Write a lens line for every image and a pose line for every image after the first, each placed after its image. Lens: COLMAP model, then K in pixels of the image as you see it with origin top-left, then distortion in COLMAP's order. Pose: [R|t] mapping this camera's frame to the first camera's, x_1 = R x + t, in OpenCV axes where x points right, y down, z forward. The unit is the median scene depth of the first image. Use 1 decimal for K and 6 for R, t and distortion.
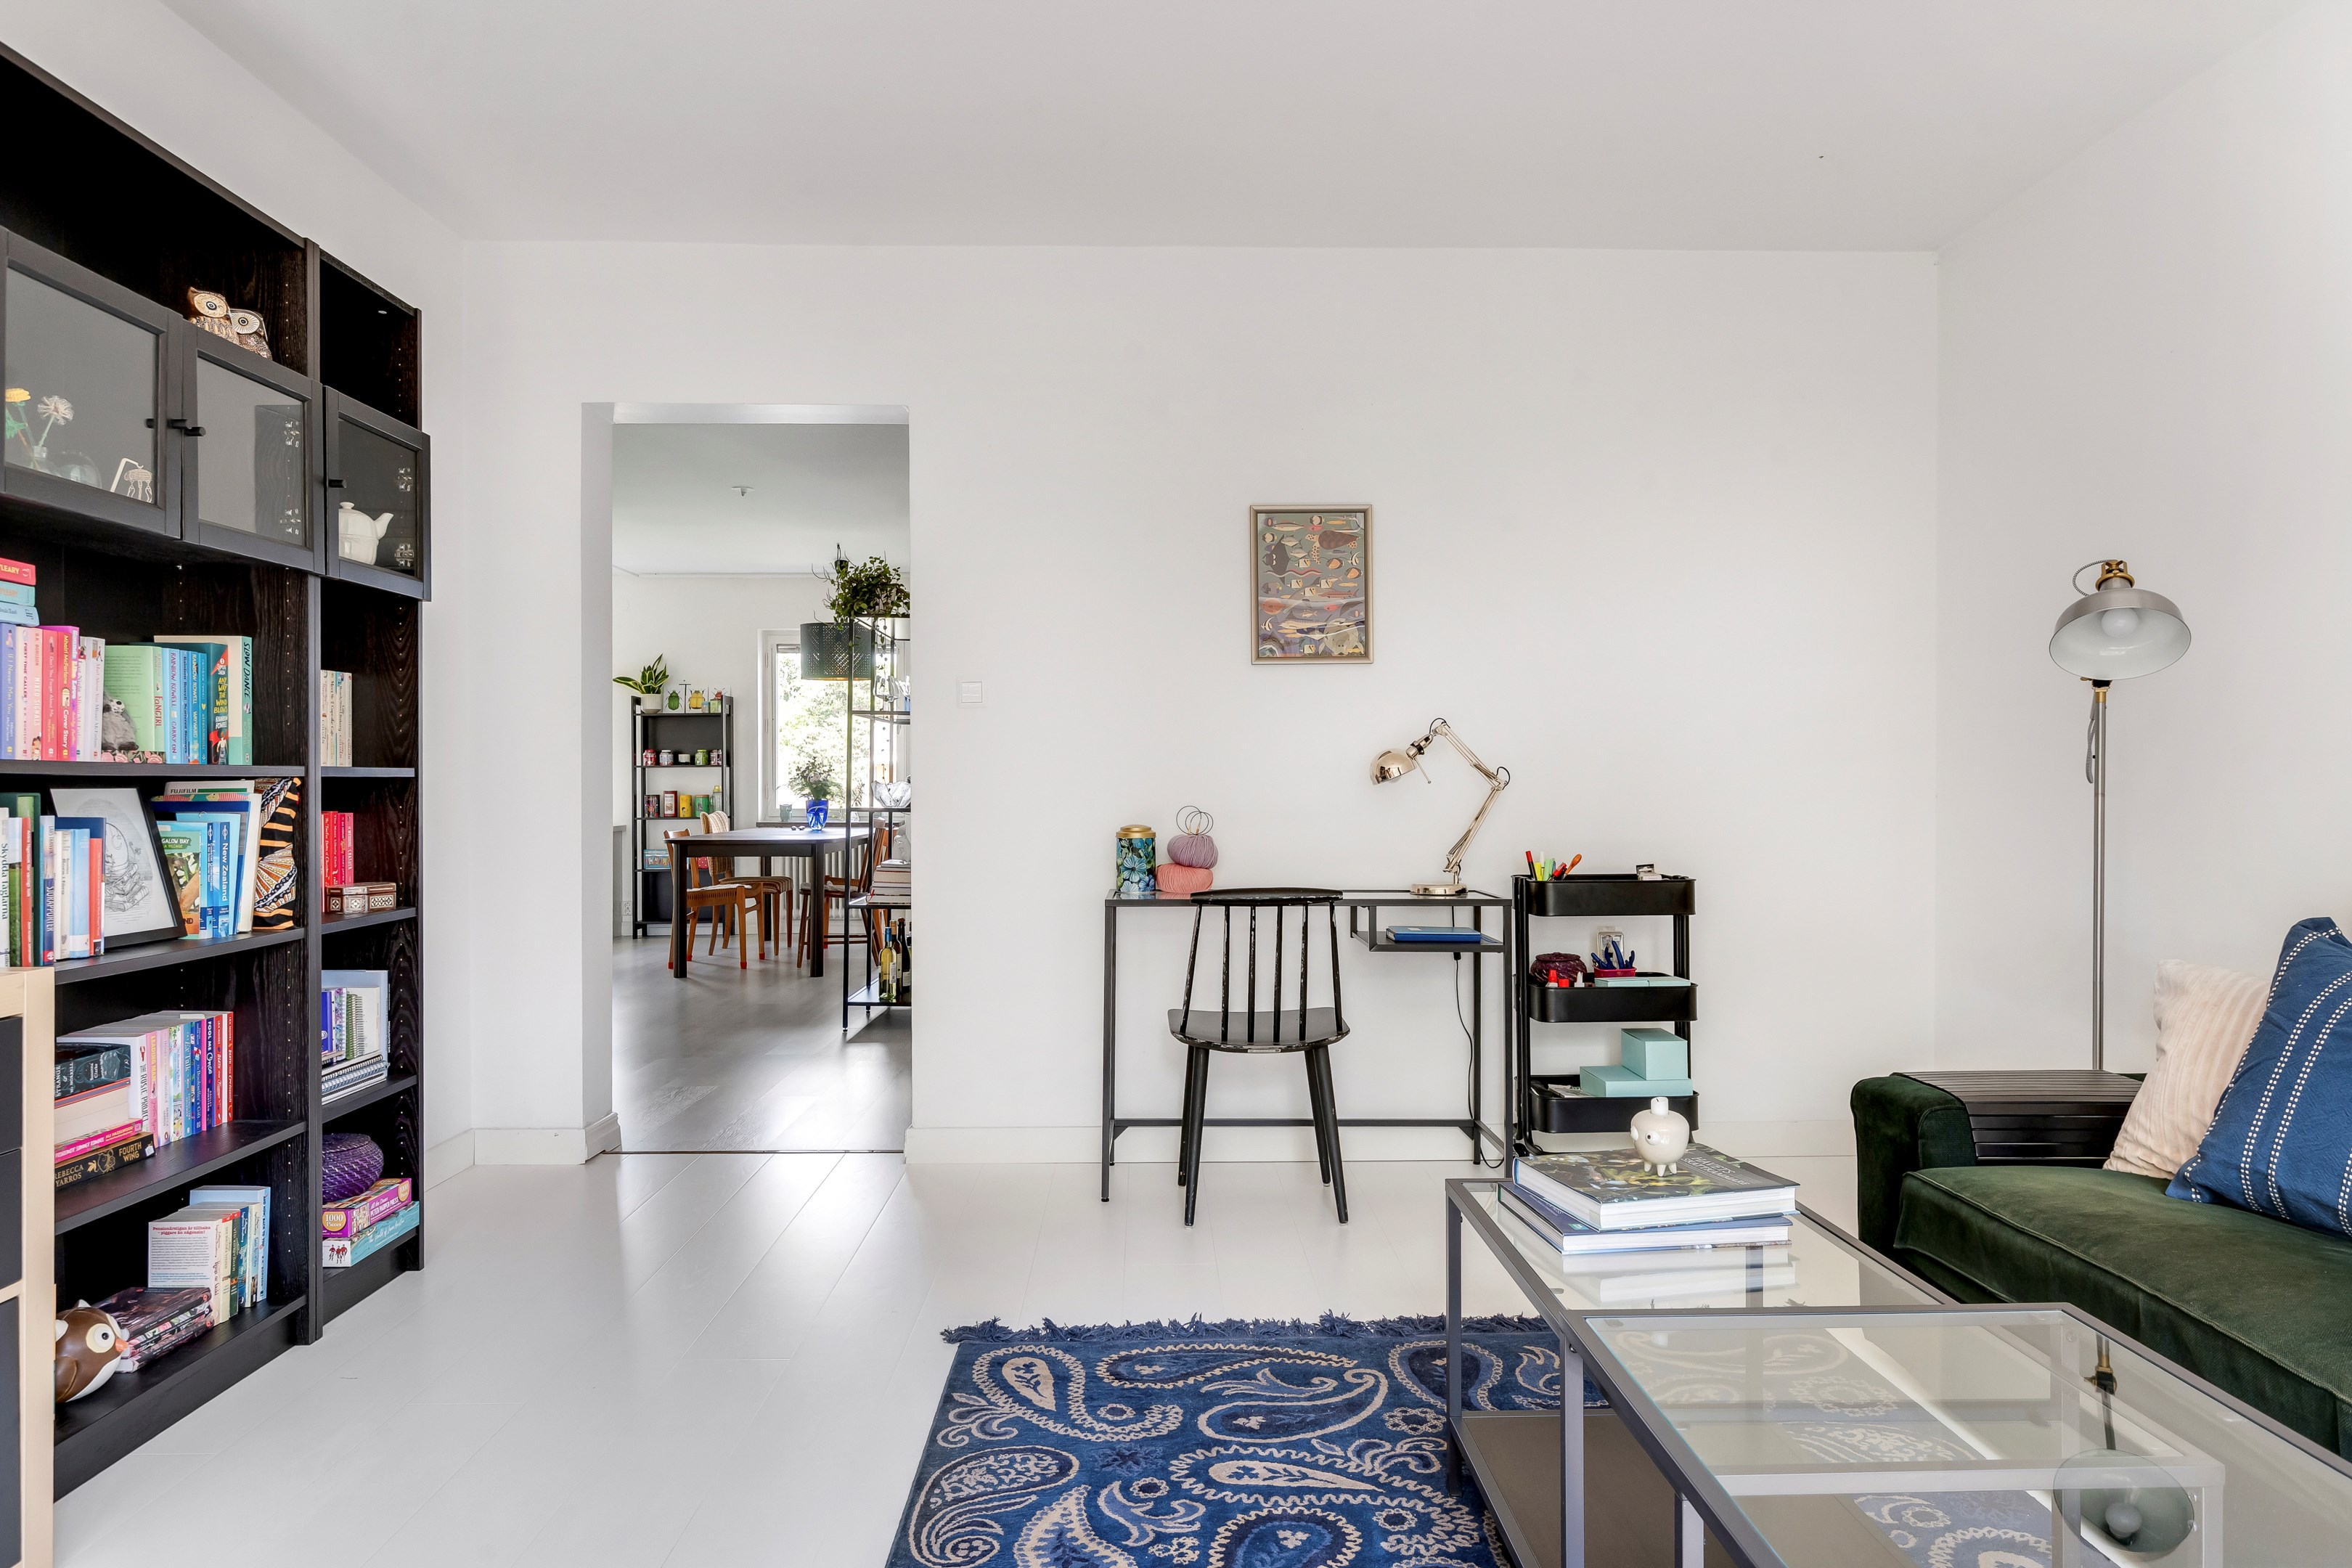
lens RADIAL K [[1292.3, 0, 1109.8], [0, 1292.3, 788.0], [0, 0, 1]] dist [0.006008, -0.003150]
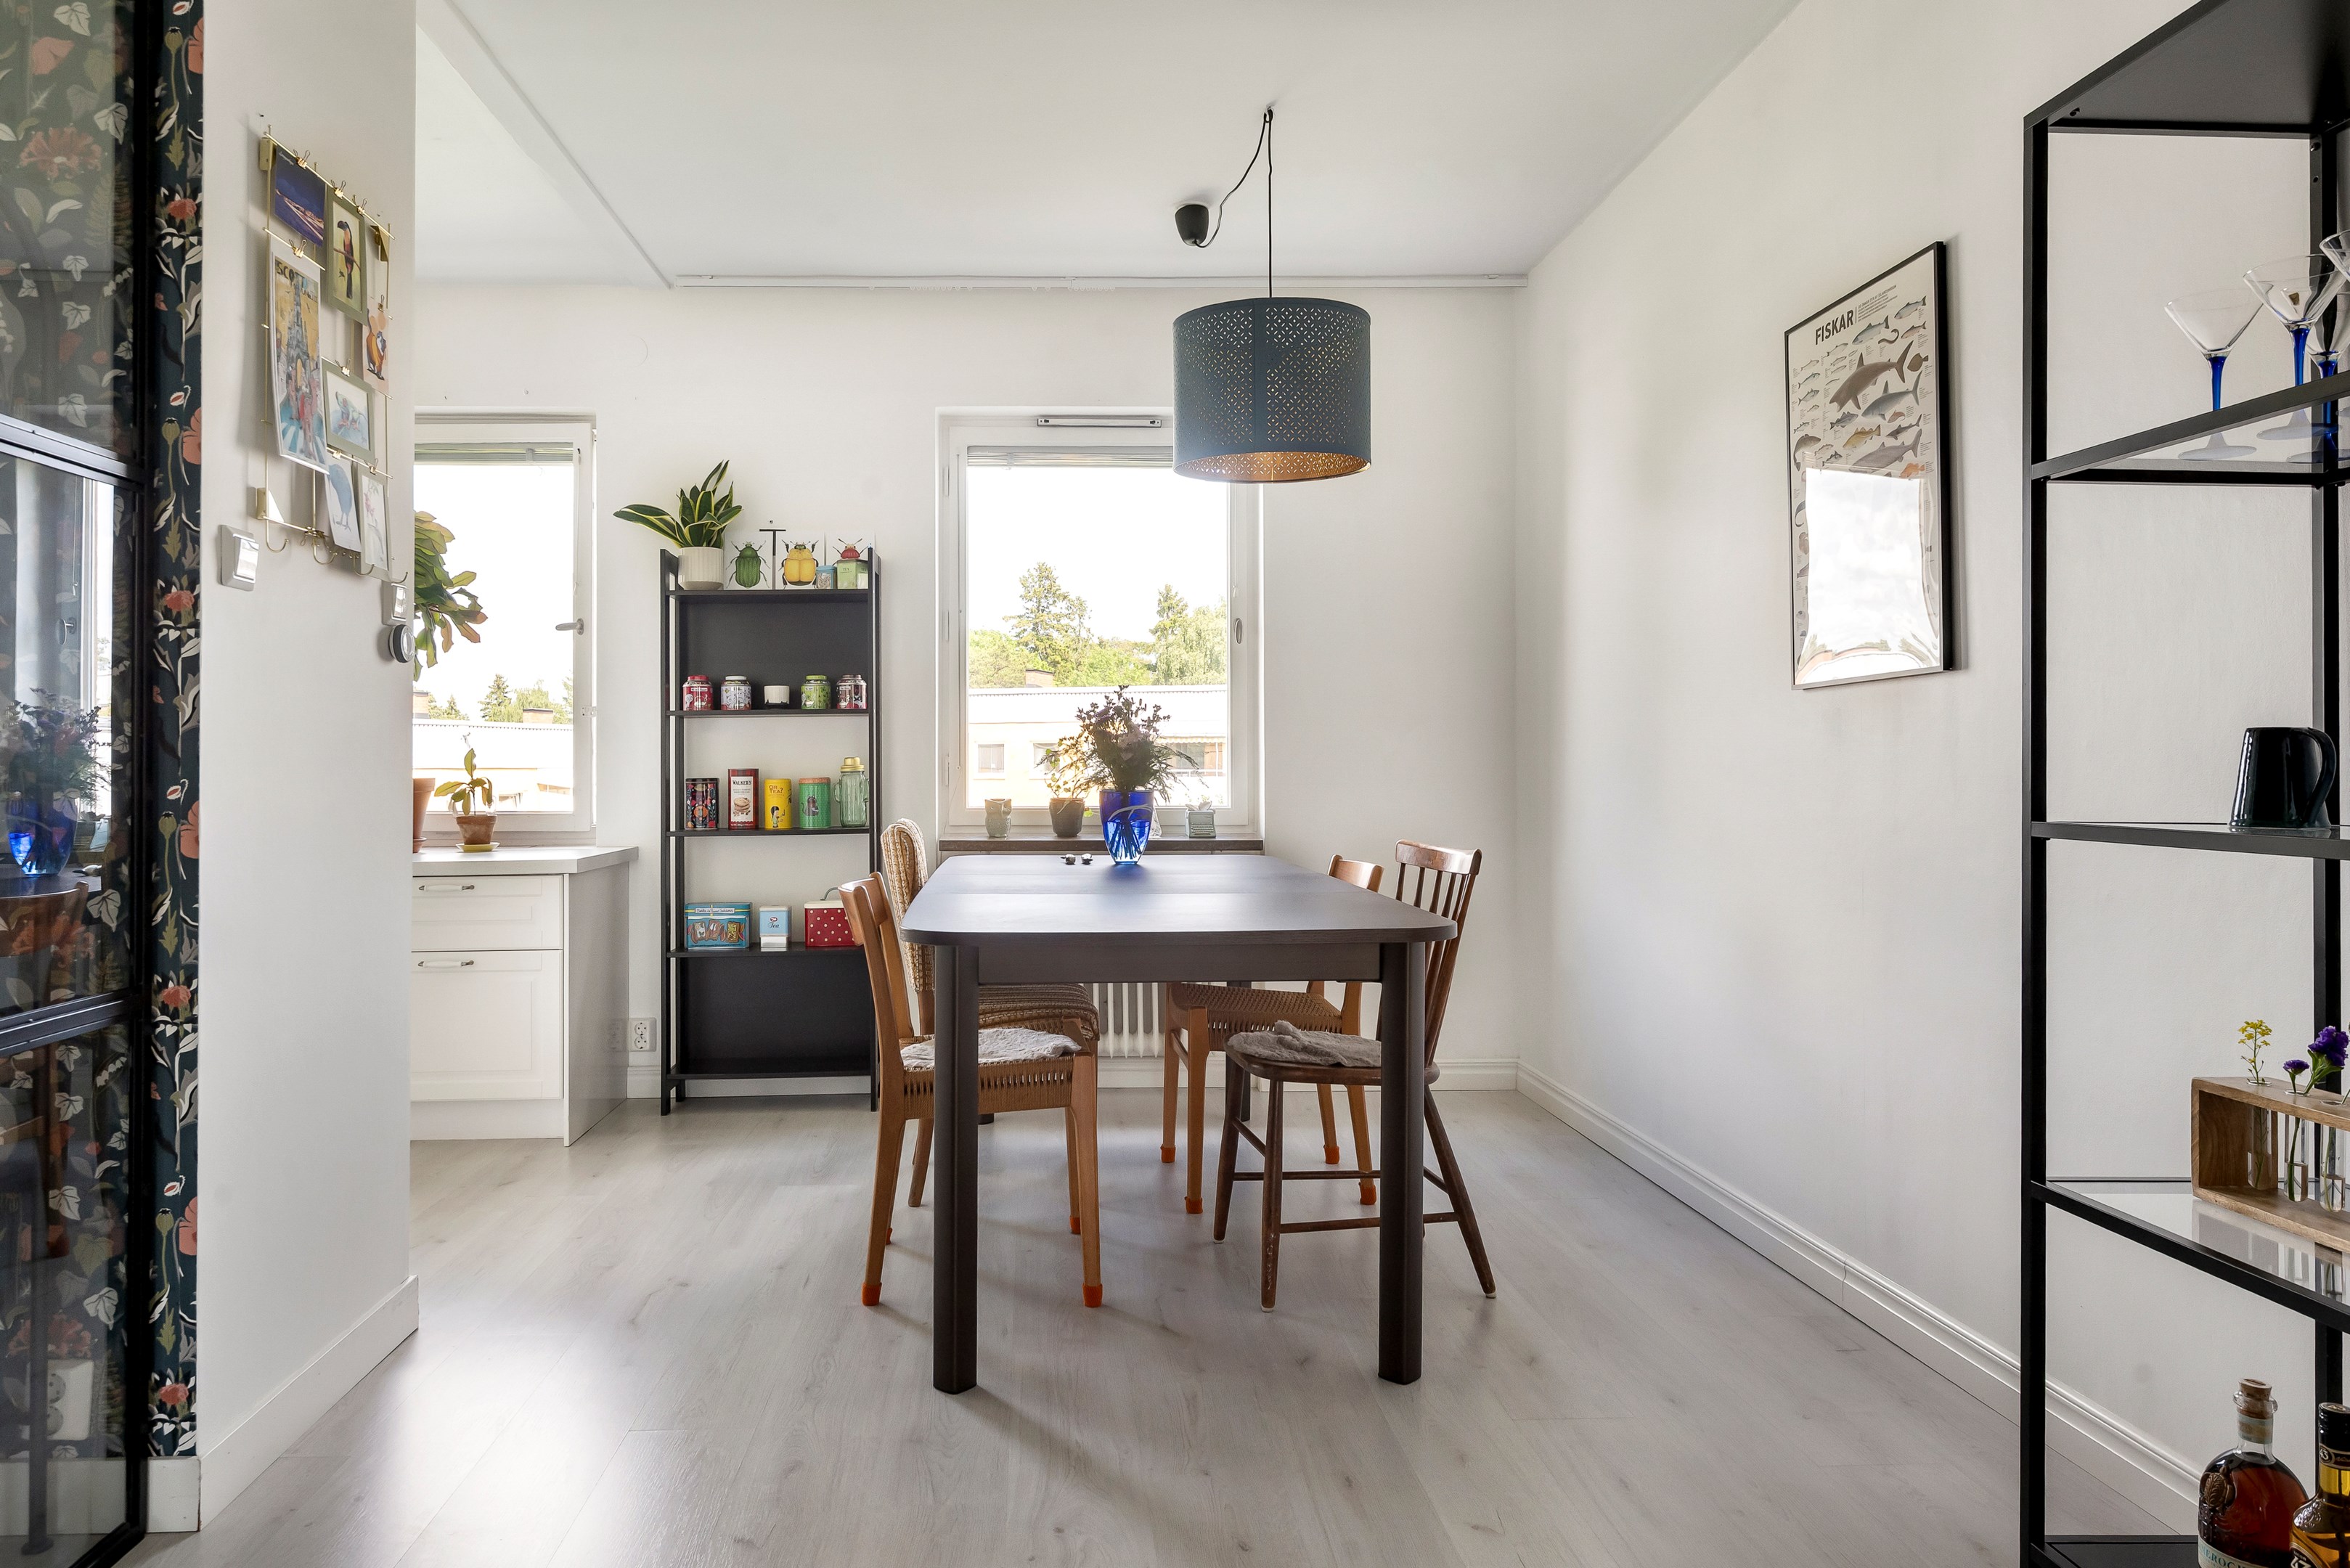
lens RADIAL K [[1550.4, 0, 1107.8], [0, 1550.4, 745.5], [0, 0, 1]] dist [0.010336, 0.004022]
pose [[0.999889, 0.001442, 0.014814, -0.224554], [-0.001298, 0.999952, -0.009754, -0.000885], [-0.014827, 0.009734, 0.999843, 0.472800]]
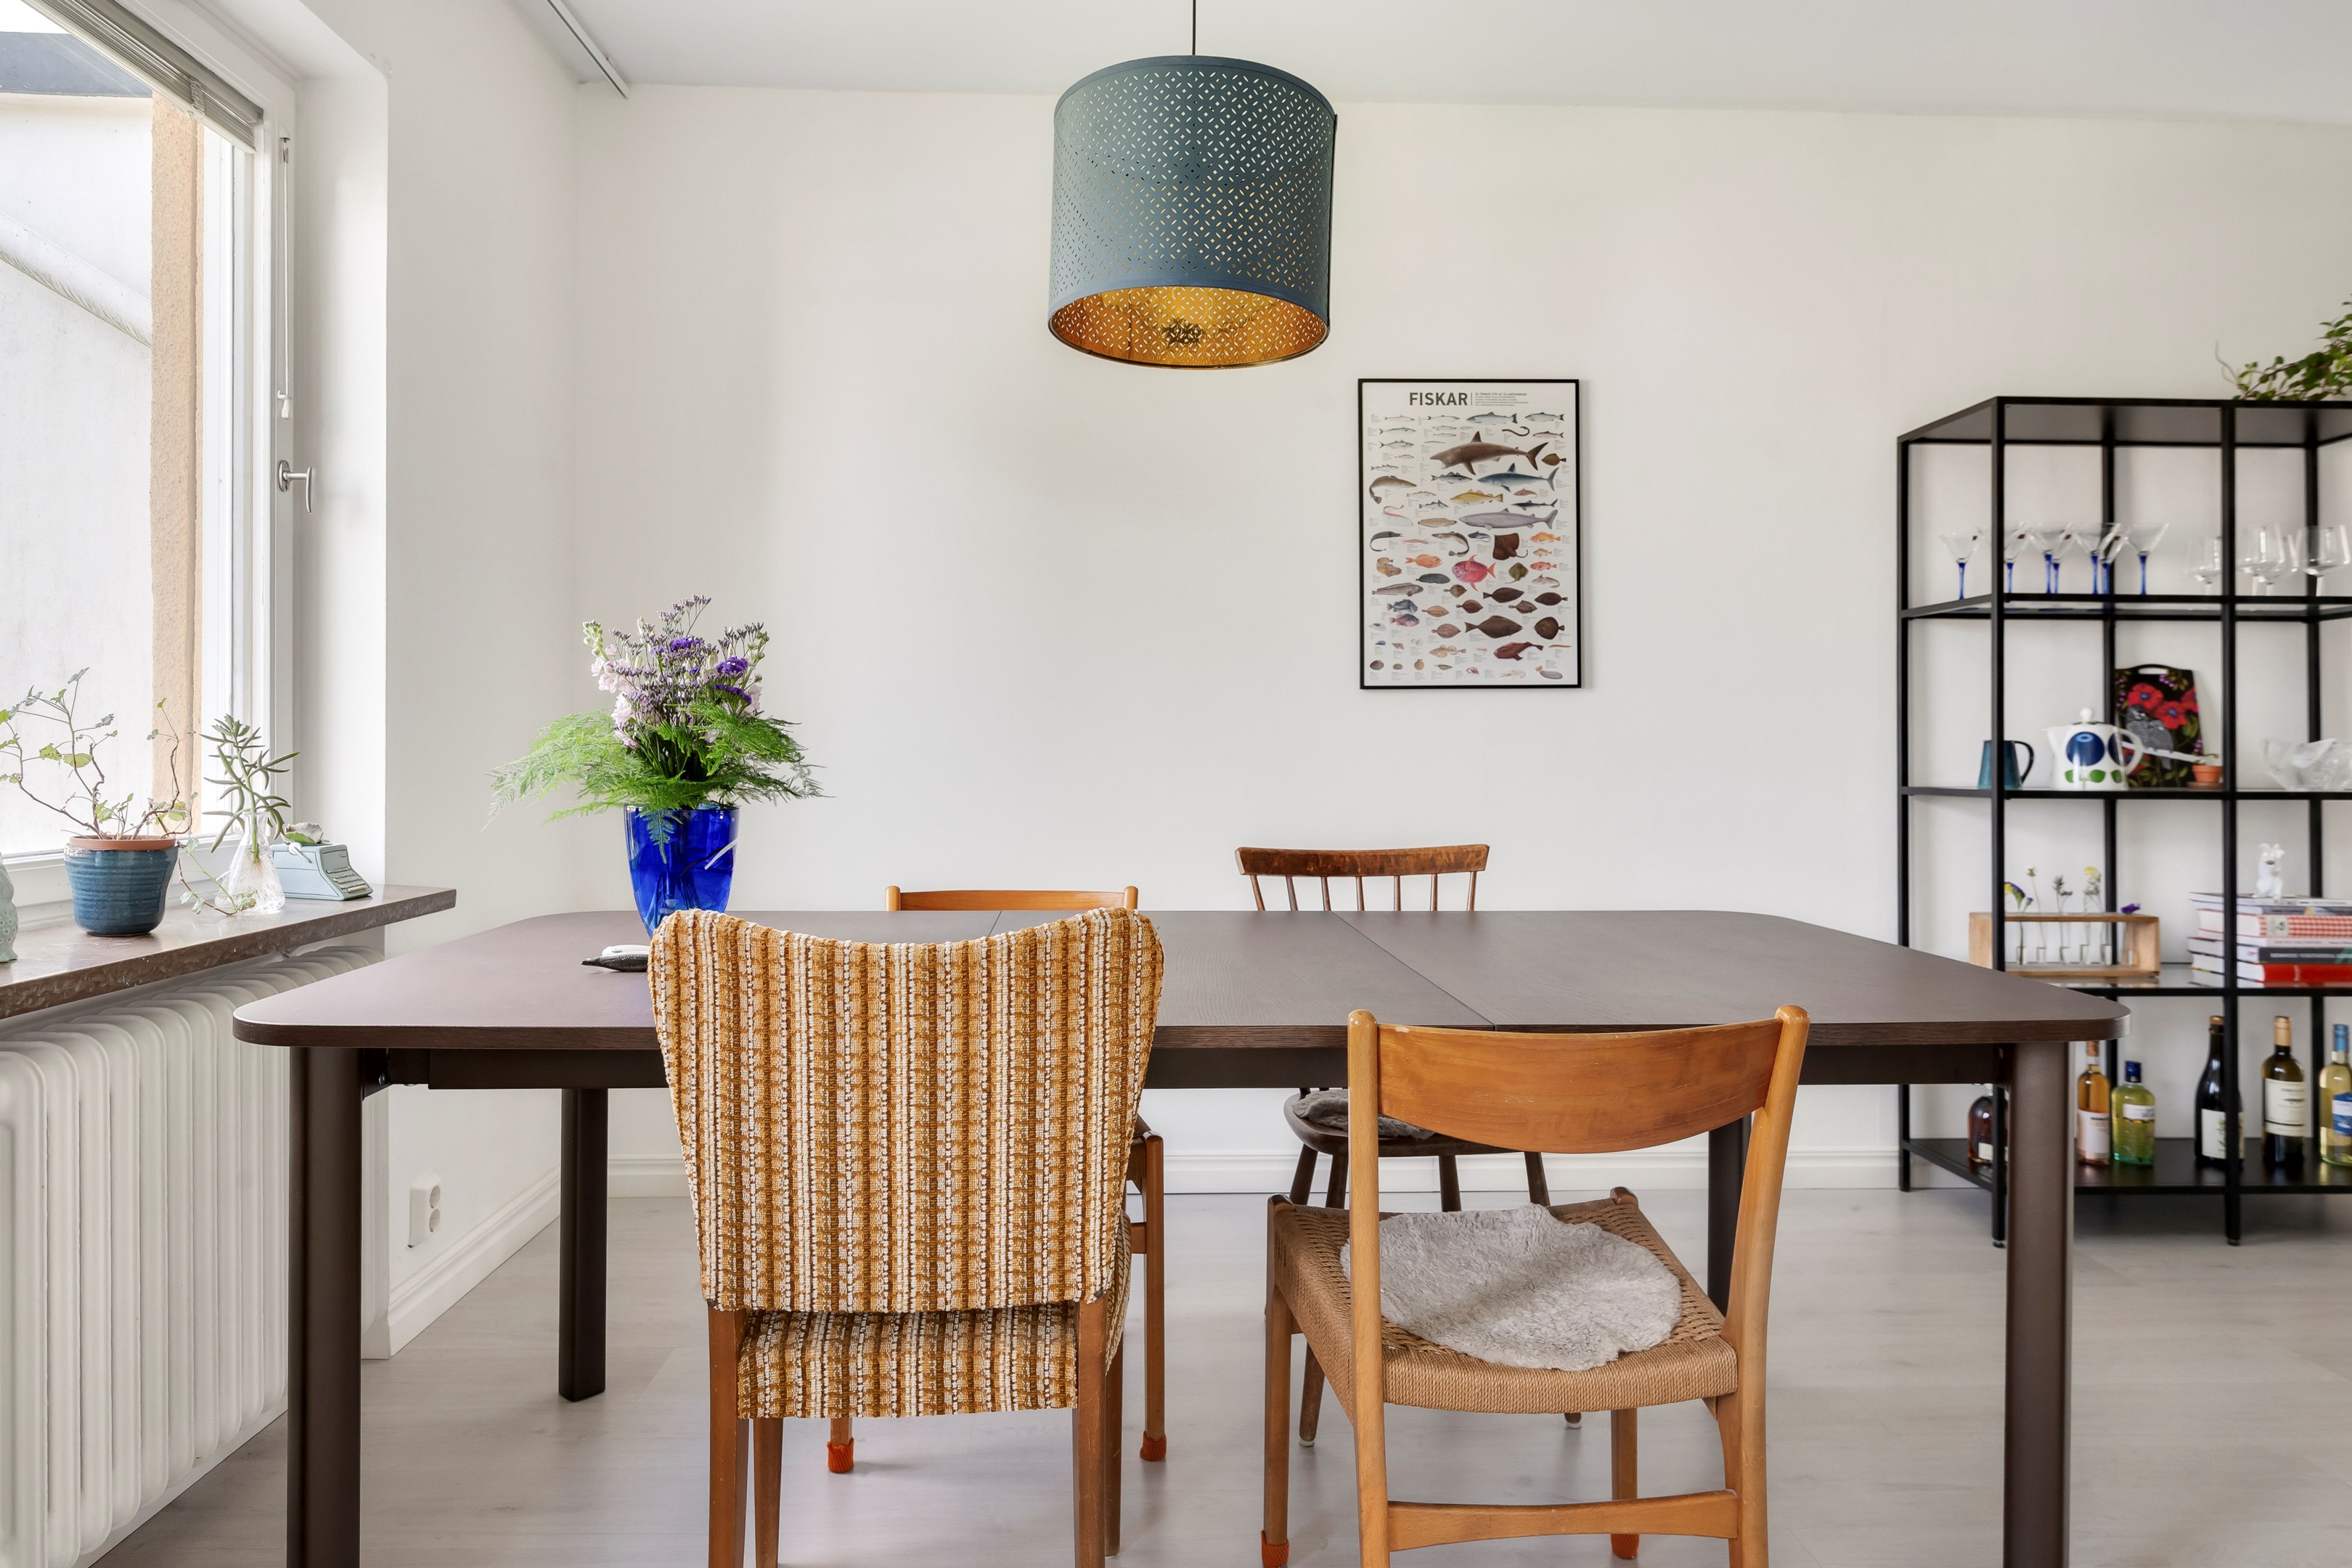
lens RADIAL K [[1292.3, 0, 1184.0], [0, 1292.3, 765.4], [0, 0, 1]] dist [0.006008, -0.003150]
pose [[-0.008494, -0.012434, 0.999887, -0.405953], [-0.004309, 0.999914, 0.012398, -0.000905], [-0.999955, -0.004204, -0.008547, 0.870190]]
